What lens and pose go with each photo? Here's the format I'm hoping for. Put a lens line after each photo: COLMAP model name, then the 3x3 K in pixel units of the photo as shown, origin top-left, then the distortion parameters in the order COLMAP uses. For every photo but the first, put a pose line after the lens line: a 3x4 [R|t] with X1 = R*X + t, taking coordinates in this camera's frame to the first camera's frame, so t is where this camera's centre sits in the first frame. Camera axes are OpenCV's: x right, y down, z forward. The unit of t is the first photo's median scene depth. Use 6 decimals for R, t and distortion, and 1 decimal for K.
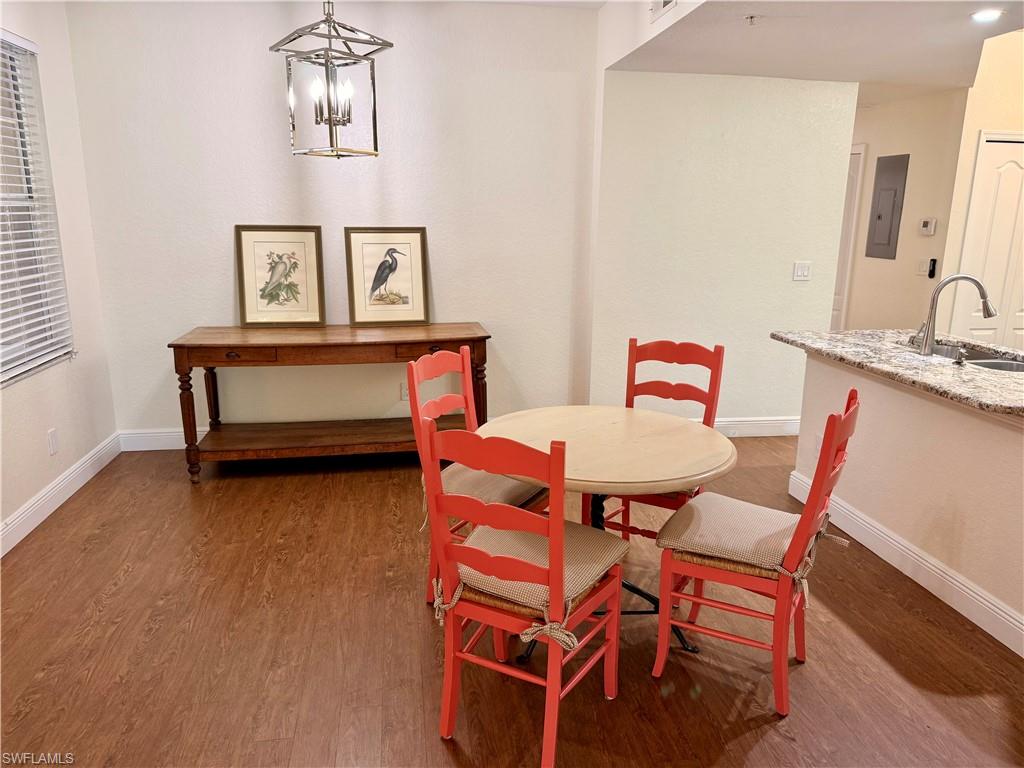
lens RADIAL K [[728.4, 0, 512.0], [0, 728.4, 403.8], [0, 0, 1]] dist [0.151758, -0.249492]
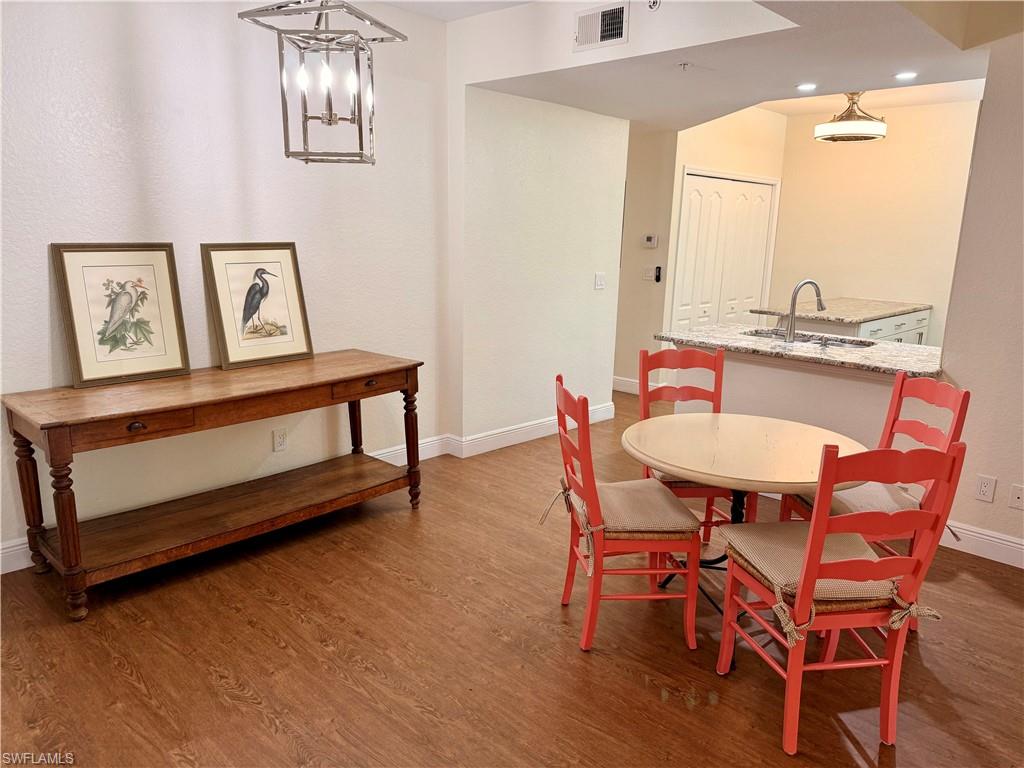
lens RADIAL K [[728.4, 0, 512.0], [0, 728.4, 403.8], [0, 0, 1]] dist [0.151758, -0.249492]
pose [[0.792764, -0.136763, 0.593988, -0.458752], [0.139323, 0.989362, 0.041849, -0.059988], [-0.593393, 0.049580, 0.803385, 0.186117]]
